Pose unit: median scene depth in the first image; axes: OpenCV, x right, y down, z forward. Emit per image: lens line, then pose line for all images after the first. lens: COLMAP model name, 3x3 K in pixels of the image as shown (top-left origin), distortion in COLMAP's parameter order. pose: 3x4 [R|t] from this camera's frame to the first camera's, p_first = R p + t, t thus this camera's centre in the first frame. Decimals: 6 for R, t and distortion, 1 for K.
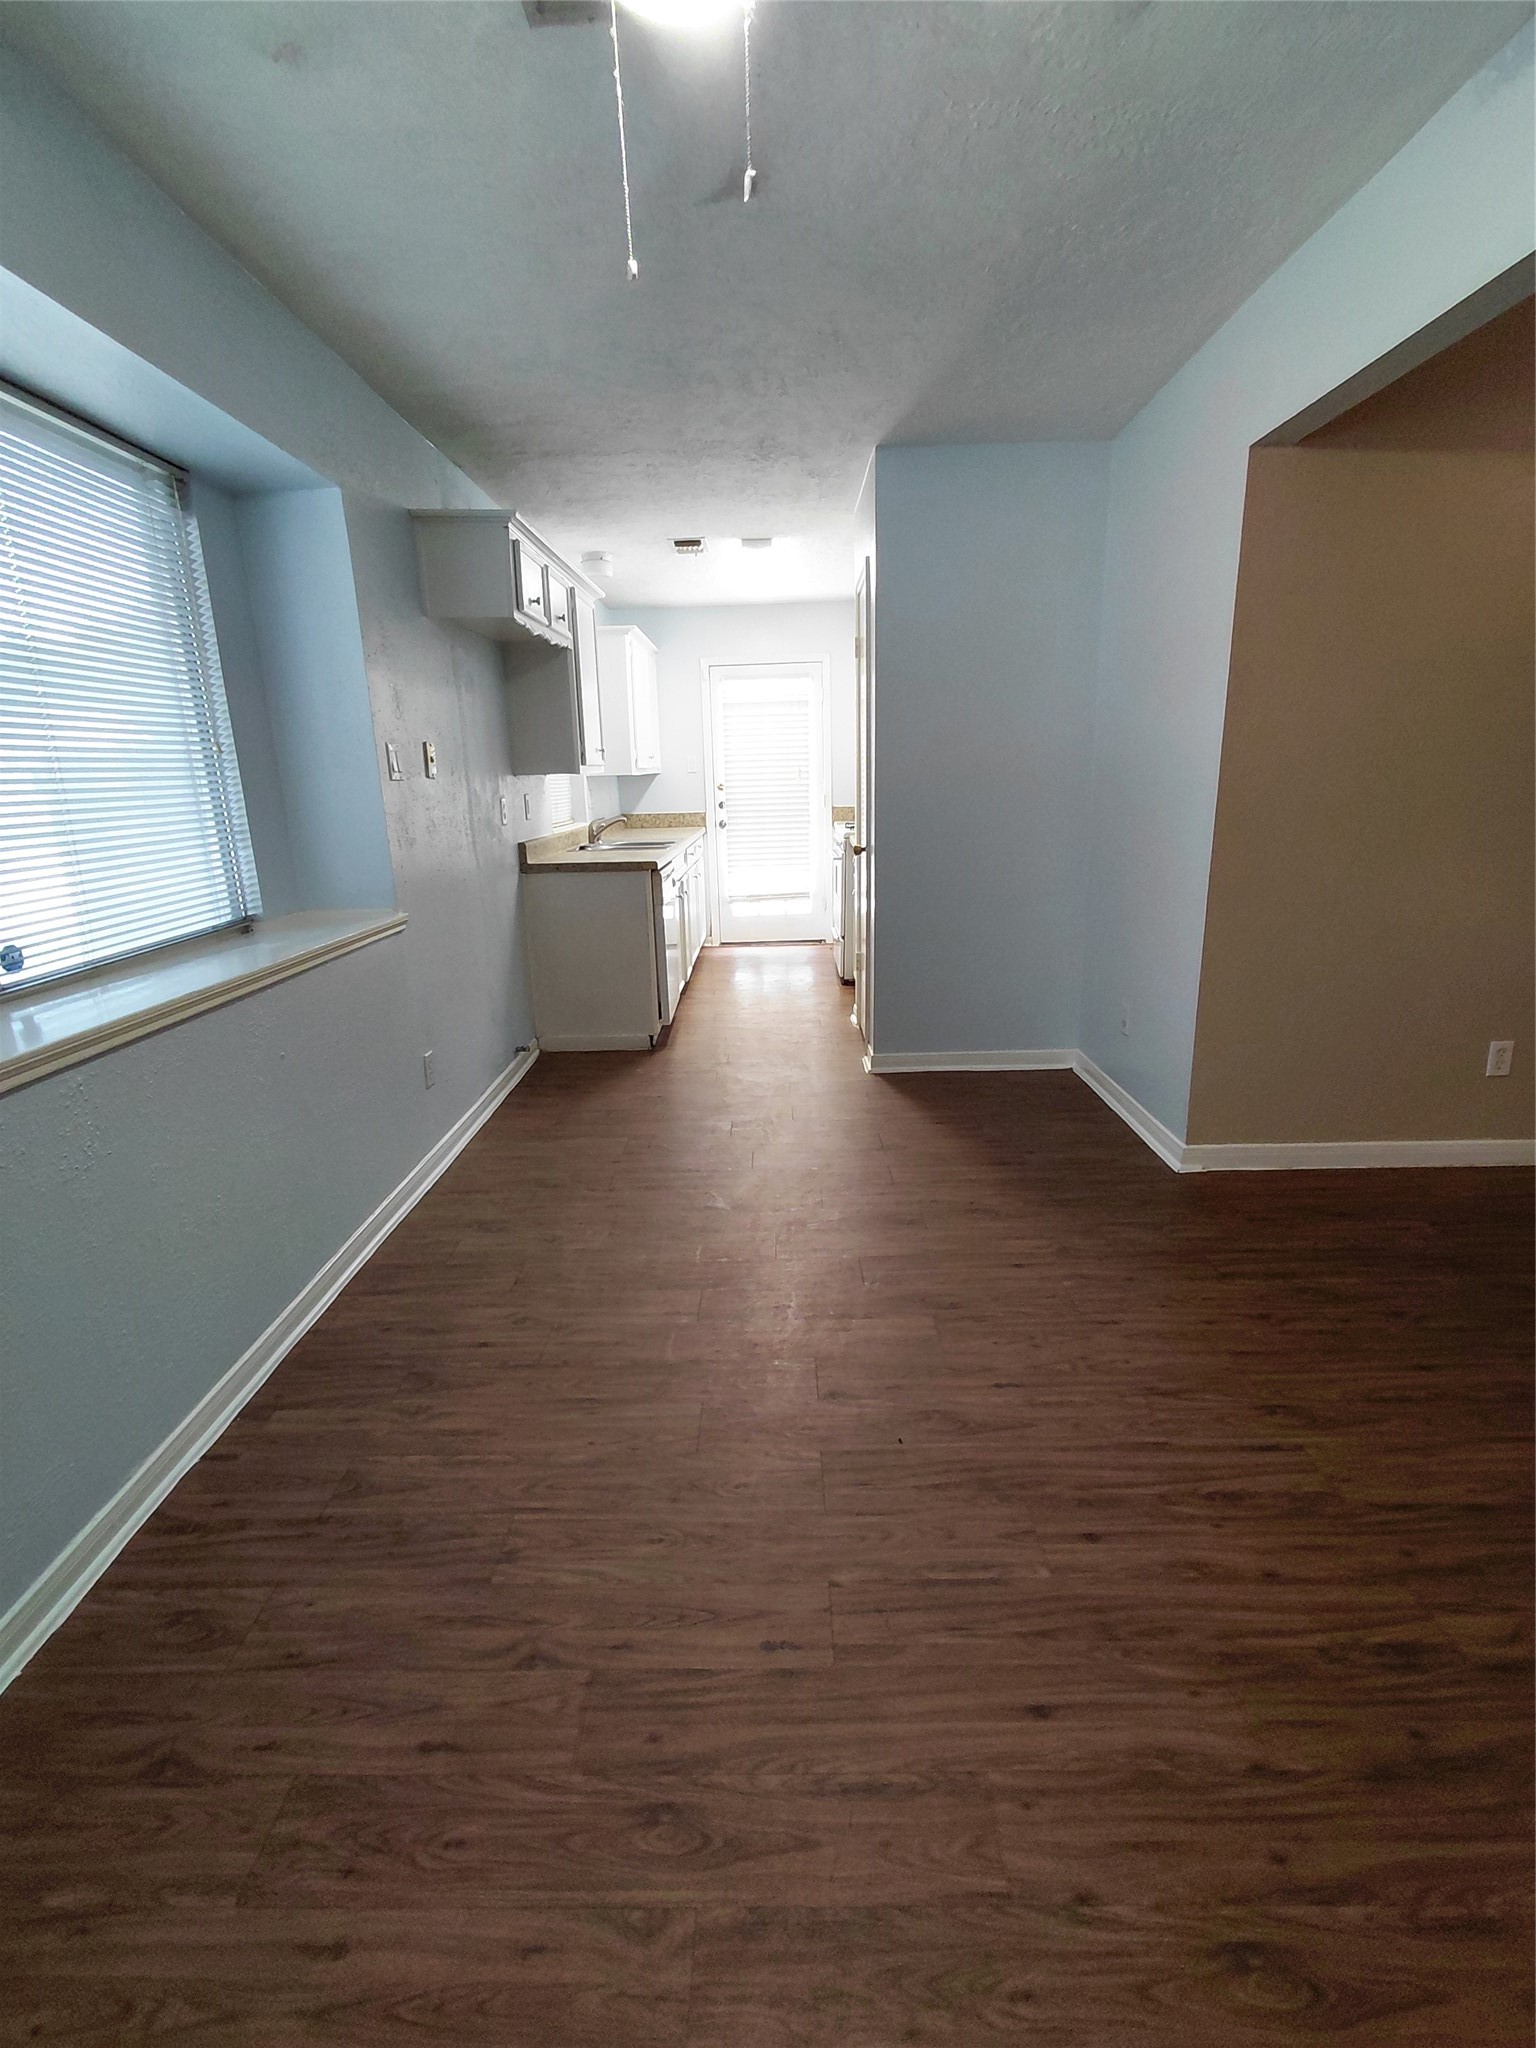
lens RADIAL K [[937.0, 0, 755.6], [0, 937.0, 1018.4], [0, 0, 1]] dist [-0.002530, -0.000284]
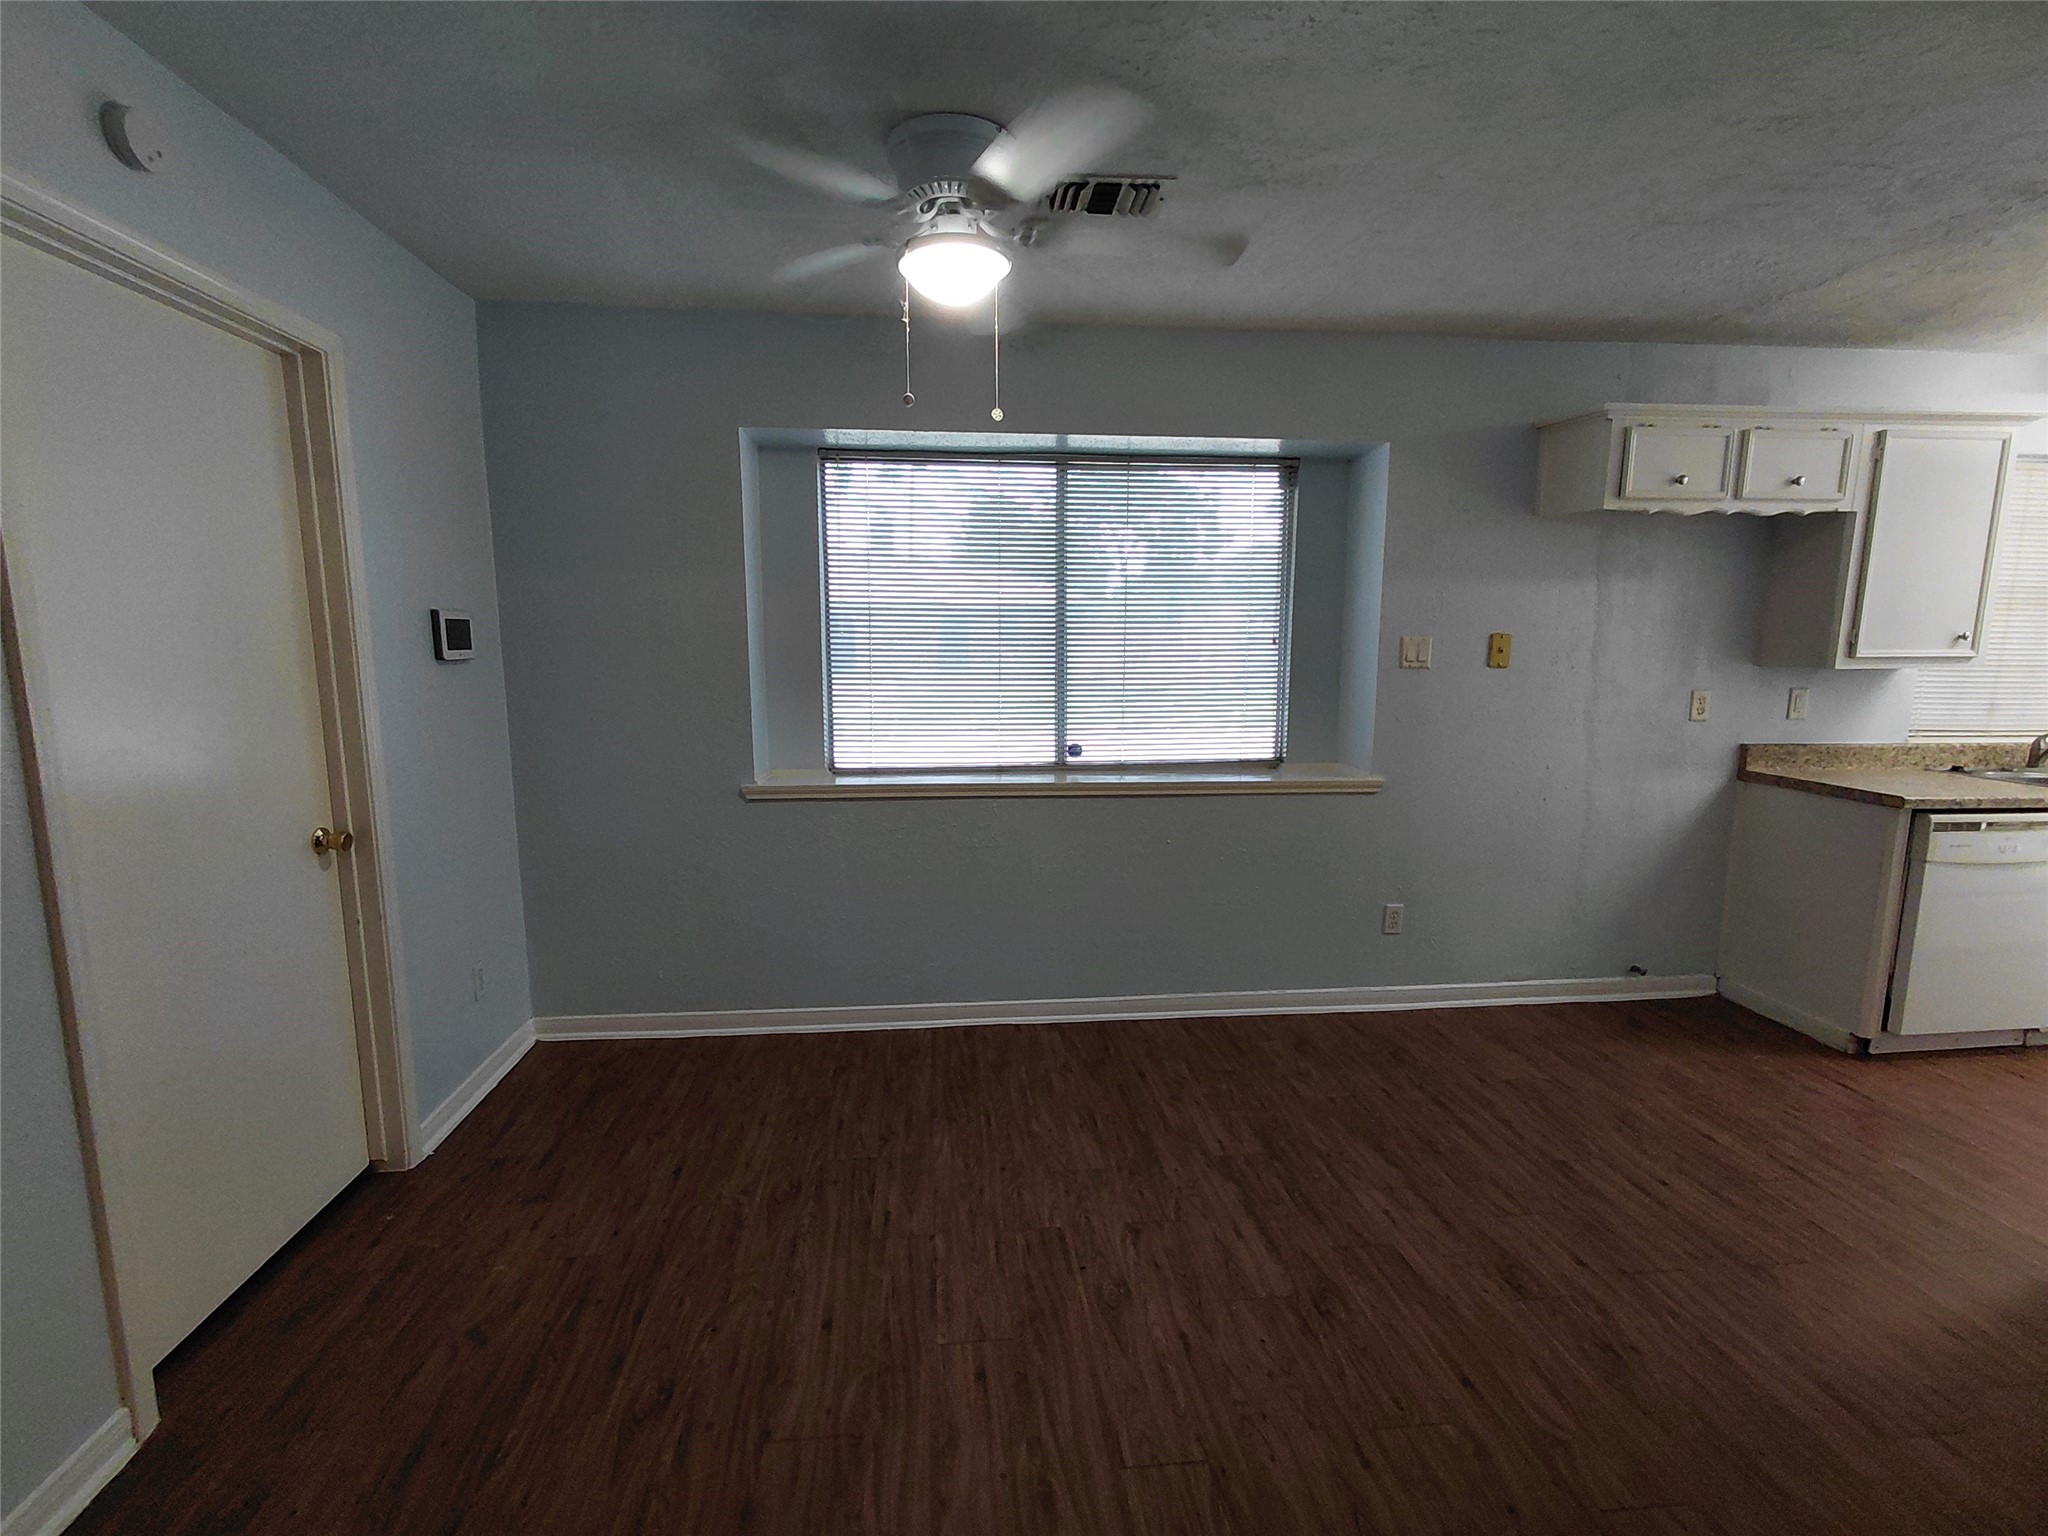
lens RADIAL K [[948.5, 0, 1027.0], [0, 948.5, 774.0], [0, 0, 1]] dist [0.003204, 0.000110]
pose [[0.130150, 0.169787, -0.976849, 1.133286], [-0.257046, 0.957322, 0.132146, -0.251220], [0.957595, 0.233897, 0.168239, 0.579145]]
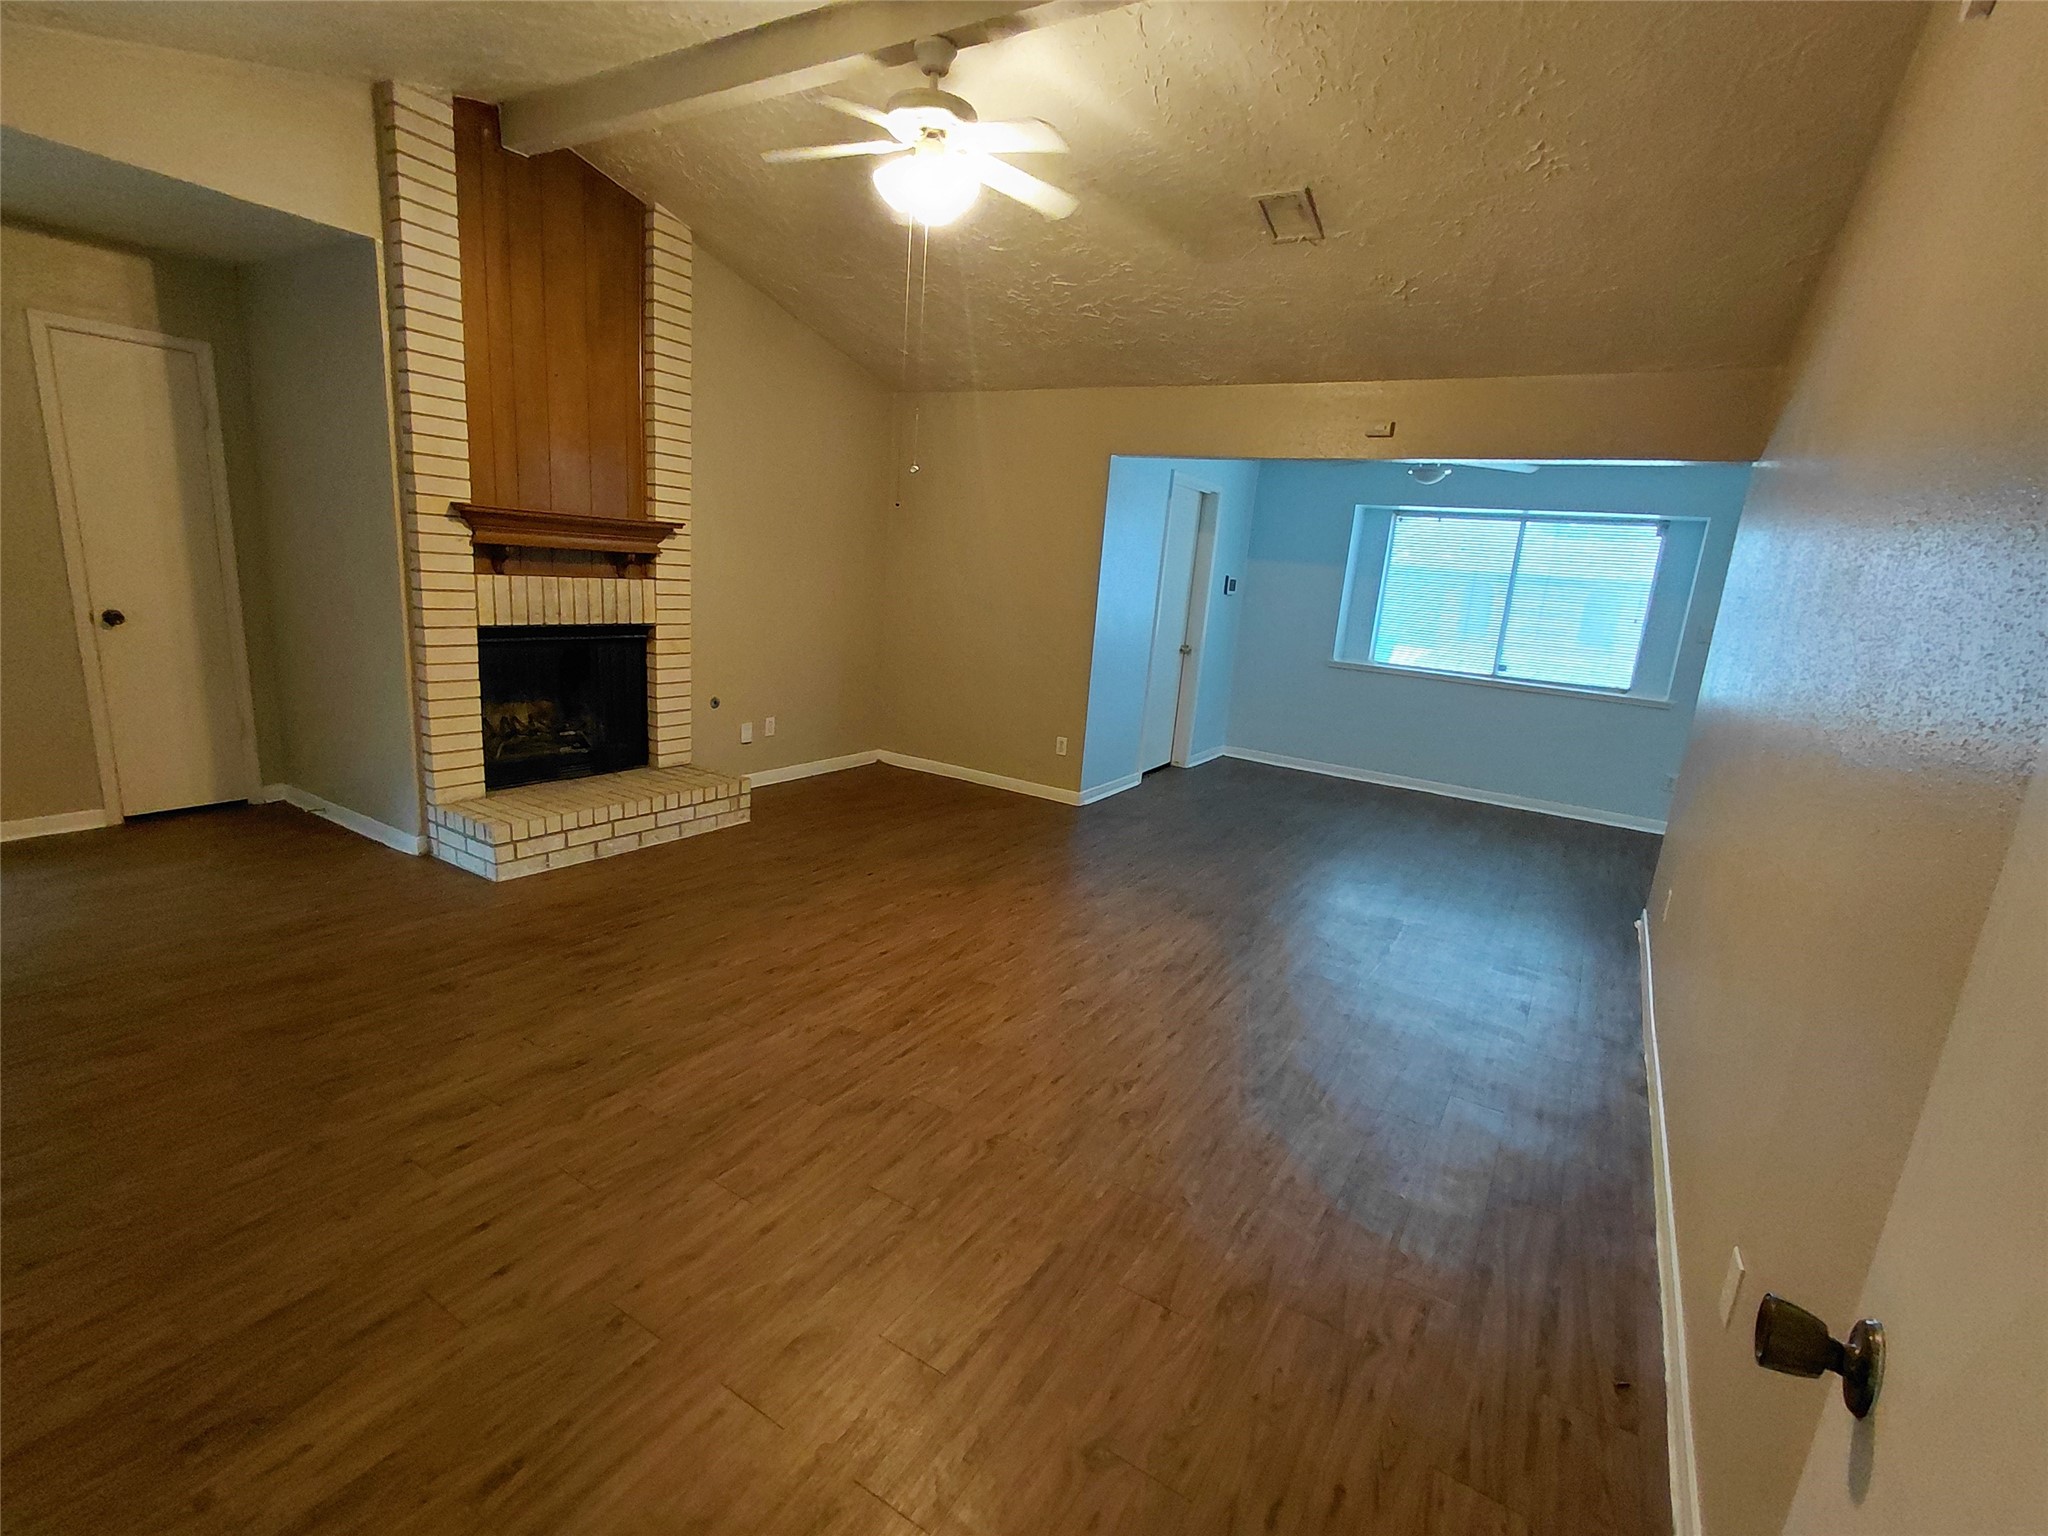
lens RADIAL K [[949.7, 0, 1020.9], [0, 949.7, 781.2], [0, 0, 1]] dist [0.000027, -0.000050]
pose [[-0.504521, 0.180639, -0.844291, 3.446388], [-0.280917, 0.890319, 0.358354, -0.477484], [0.816421, 0.417973, -0.398440, 1.122428]]
